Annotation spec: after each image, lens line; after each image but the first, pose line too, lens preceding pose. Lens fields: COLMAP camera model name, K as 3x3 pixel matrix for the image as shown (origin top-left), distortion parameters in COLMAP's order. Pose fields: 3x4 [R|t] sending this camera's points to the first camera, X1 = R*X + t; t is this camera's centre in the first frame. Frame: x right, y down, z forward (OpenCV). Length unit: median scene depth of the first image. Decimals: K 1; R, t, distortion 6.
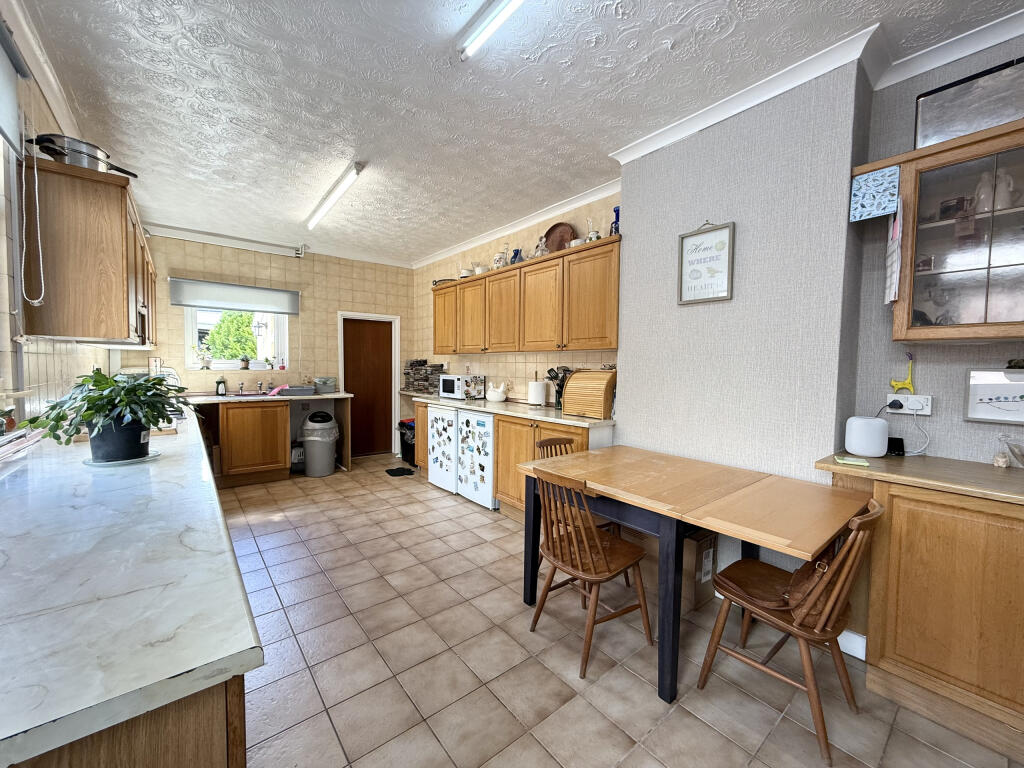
lens RADIAL K [[406.7, 0, 508.4], [0, 406.7, 382.1], [0, 0, 1]] dist [-0.001394, -0.000079]
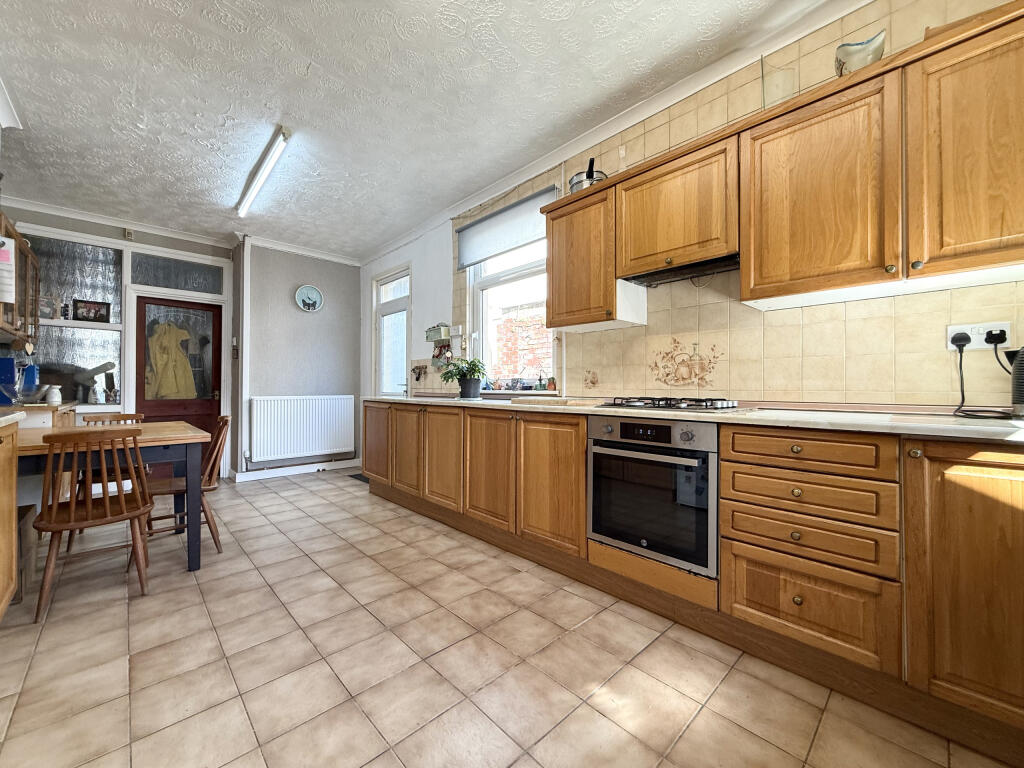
lens RADIAL K [[406.7, 0, 508.4], [0, 406.7, 382.1], [0, 0, 1]] dist [-0.001394, -0.000079]
pose [[-0.996918, -0.014205, -0.077159, -0.364851], [-0.016346, 0.999497, 0.027193, 0.014167], [0.076733, 0.028370, -0.996648, 1.154240]]
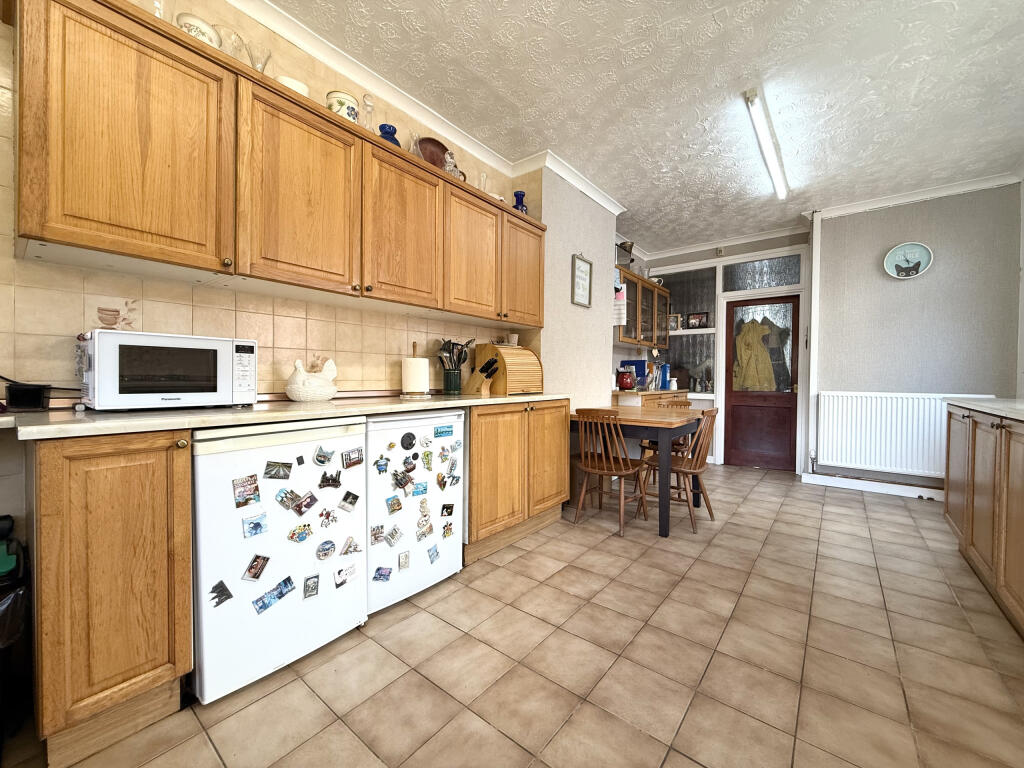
lens RADIAL K [[406.7, 0, 508.4], [0, 406.7, 382.1], [0, 0, 1]] dist [-0.001394, -0.000079]
pose [[-0.208622, -0.026198, 0.977645, -0.564869], [0.029337, 0.999024, 0.033031, 0.018718], [-0.977556, 0.035572, -0.207650, 0.936297]]
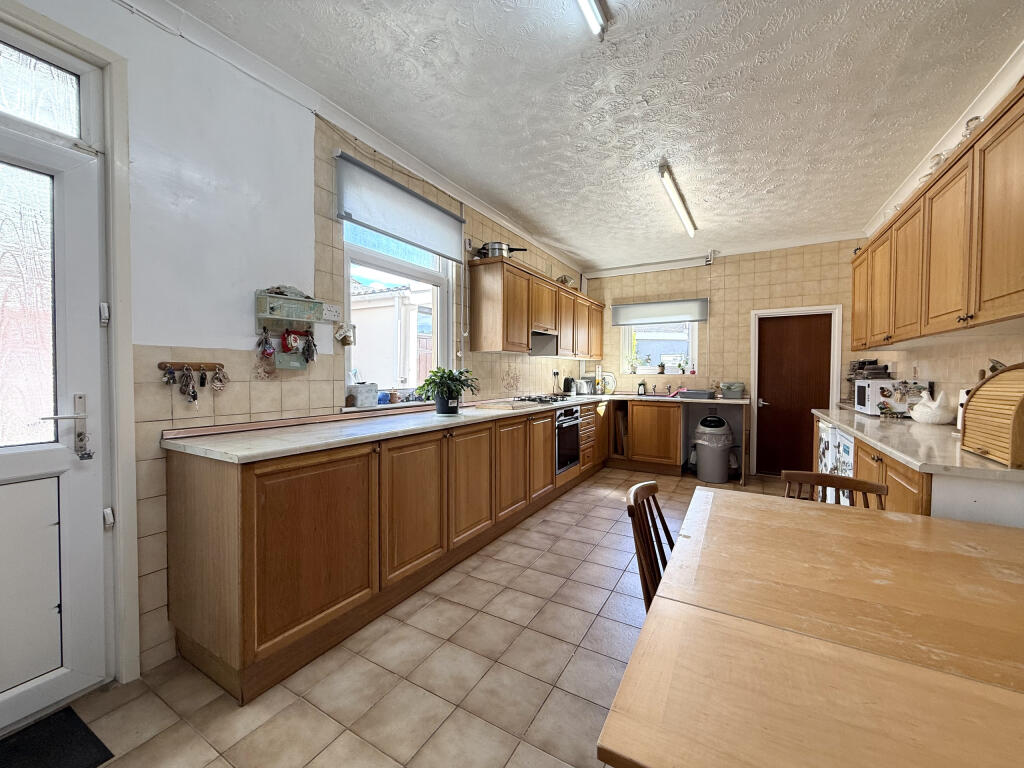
lens RADIAL K [[406.7, 0, 508.4], [0, 406.7, 382.1], [0, 0, 1]] dist [-0.001394, -0.000079]
pose [[0.353529, 0.011152, -0.935357, 0.328194], [-0.037774, 0.999283, -0.002363, 0.012685], [0.934661, 0.036168, 0.353697, 0.219658]]
